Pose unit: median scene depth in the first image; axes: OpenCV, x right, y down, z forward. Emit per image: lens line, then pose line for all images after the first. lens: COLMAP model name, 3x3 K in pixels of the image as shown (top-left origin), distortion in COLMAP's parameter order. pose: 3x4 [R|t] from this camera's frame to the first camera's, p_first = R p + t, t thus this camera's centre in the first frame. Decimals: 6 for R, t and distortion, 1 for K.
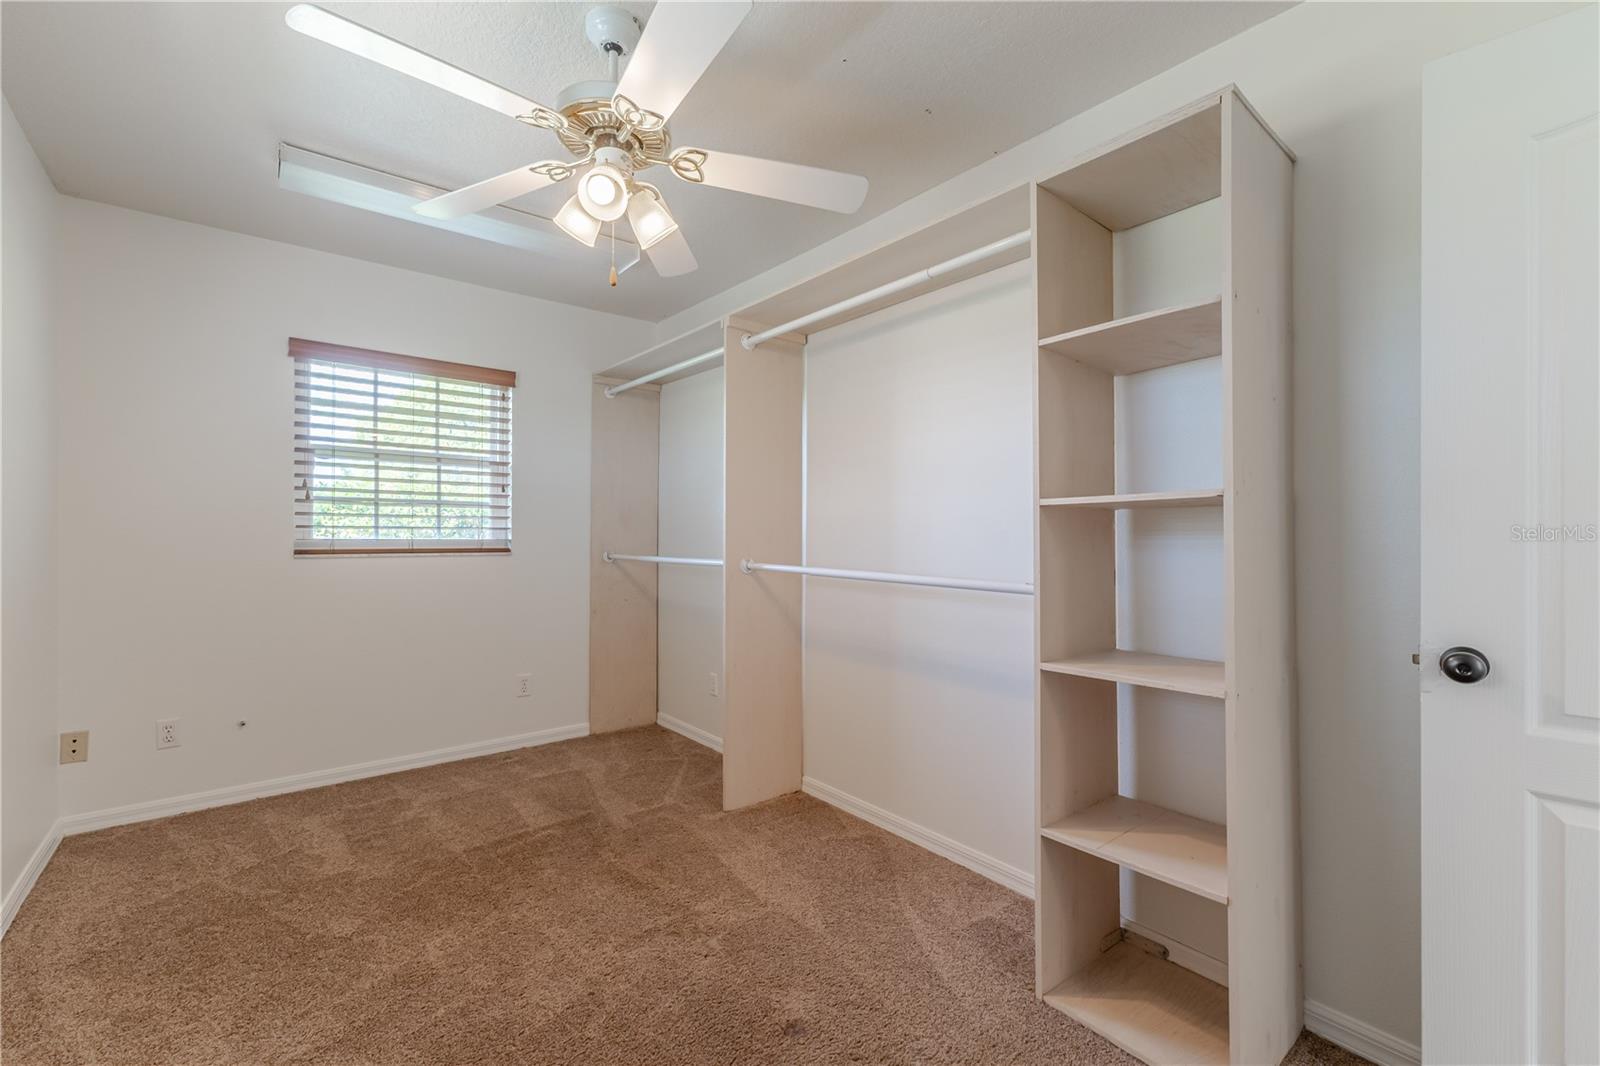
lens RADIAL K [[677.1, 0, 795.2], [0, 677.1, 532.3], [0, 0, 1]] dist [0.001711, -0.000195]
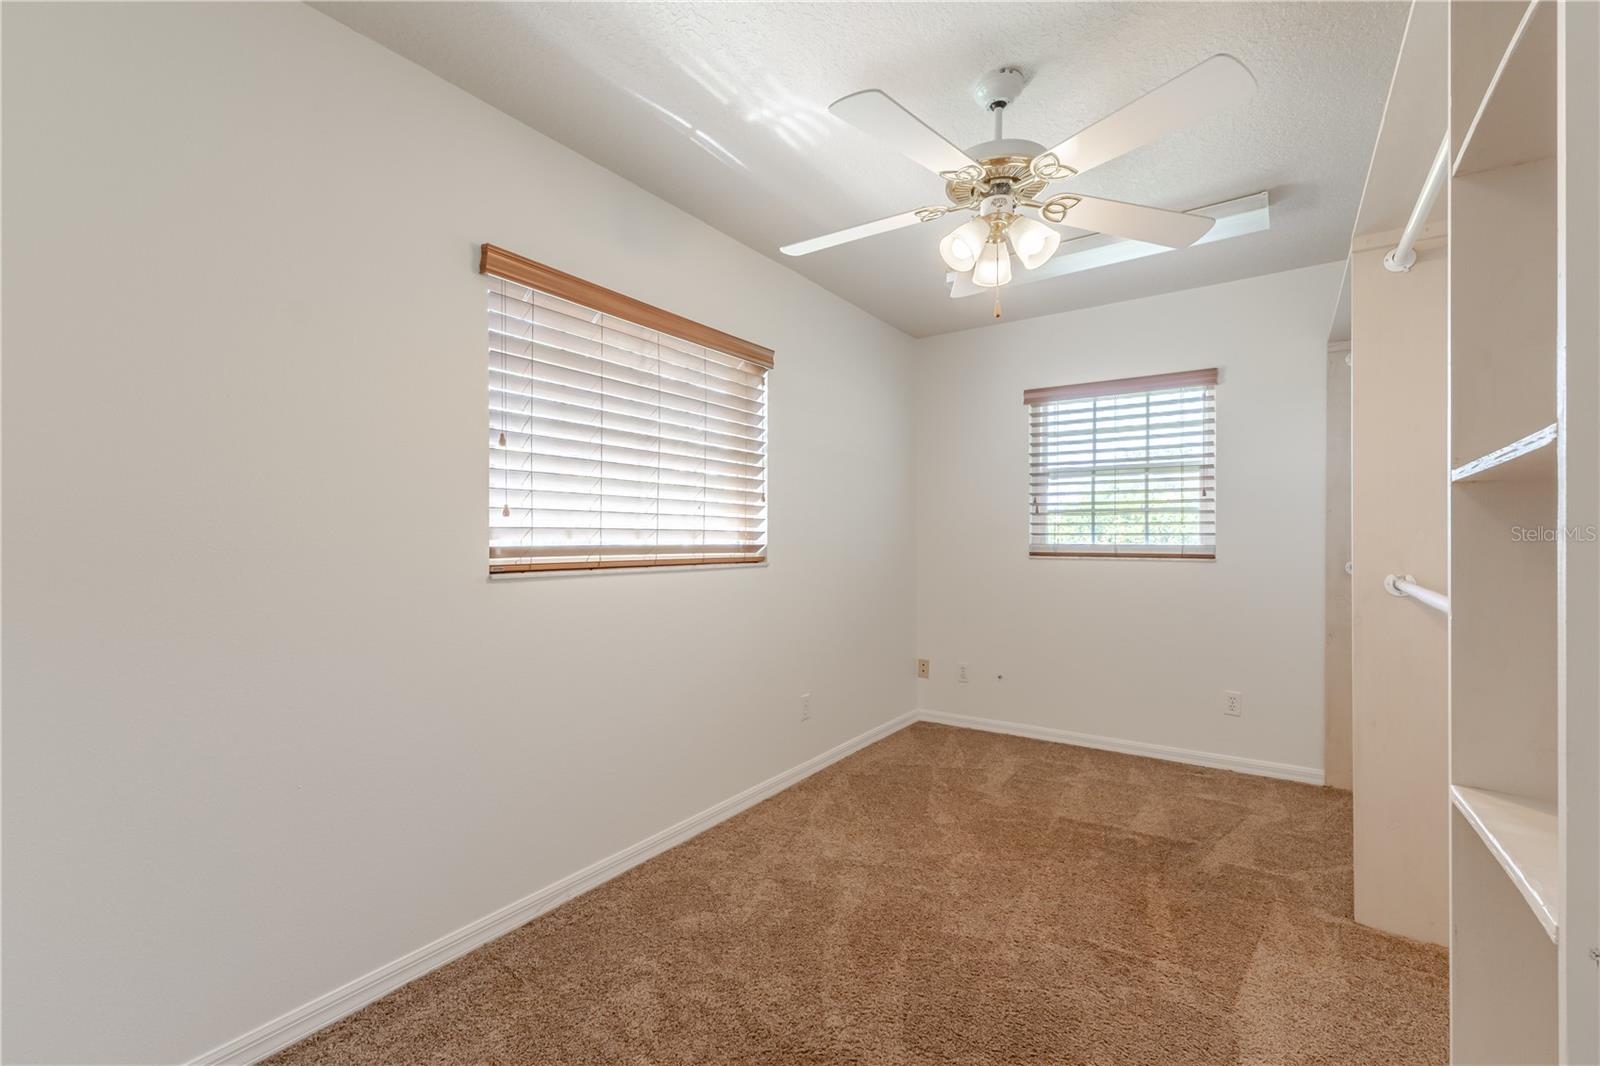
lens RADIAL K [[677.1, 0, 795.2], [0, 677.1, 532.3], [0, 0, 1]] dist [0.001711, -0.000195]
pose [[0.279014, -0.014095, -0.960183, 0.379177], [0.001670, 0.999898, -0.014193, 0.005710], [0.960285, 0.002357, 0.279009, 0.199055]]
